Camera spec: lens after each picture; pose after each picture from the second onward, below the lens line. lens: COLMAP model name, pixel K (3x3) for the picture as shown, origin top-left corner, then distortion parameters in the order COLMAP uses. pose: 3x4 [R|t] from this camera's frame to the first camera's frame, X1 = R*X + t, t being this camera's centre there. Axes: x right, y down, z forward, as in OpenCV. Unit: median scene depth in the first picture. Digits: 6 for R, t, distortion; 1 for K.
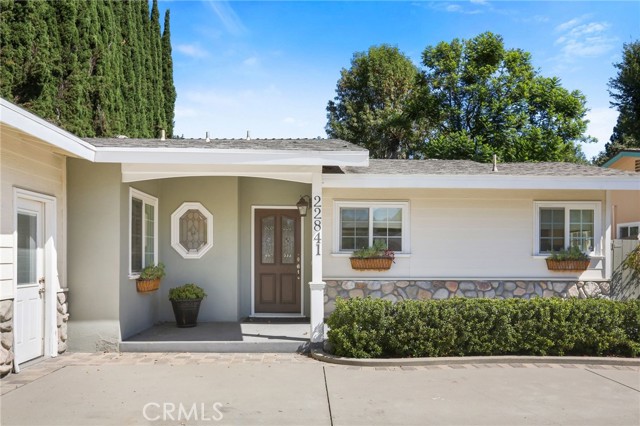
lens RADIAL K [[520.6, 0, 323.9], [0, 520.6, 249.6], [0, 0, 1]] dist [-0.001464, 0.034405]
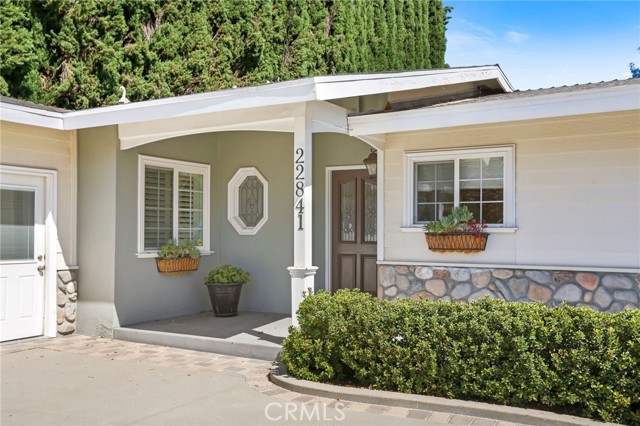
lens RADIAL K [[616.1, 0, 319.2], [0, 616.1, 217.2], [0, 0, 1]] dist [0.044617, 0.000000]
pose [[0.835359, -0.015836, -0.549477, 0.383395], [0.008978, 0.999845, -0.015167, 0.004978], [0.549632, 0.007736, 0.835371, 0.232914]]
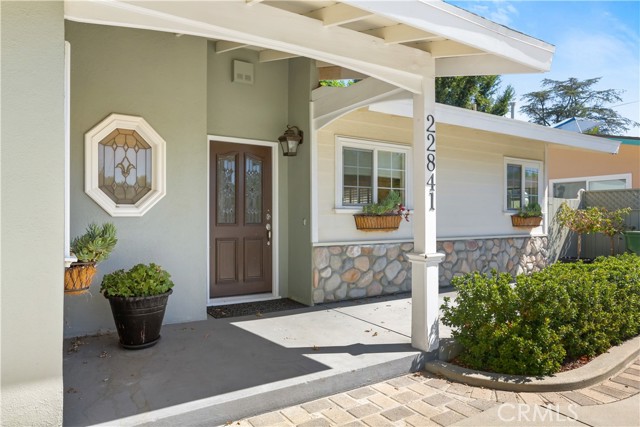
lens RADIAL K [[425.5, 0, 319.4], [0, 425.5, 213.1], [0, 0, 1]] dist [-0.004157, 0.009355]
pose [[0.859642, 0.000145, 0.510897, -0.306199], [-0.005279, 0.999949, 0.008599, 0.008160], [-0.510870, -0.010089, 0.859599, 0.499239]]
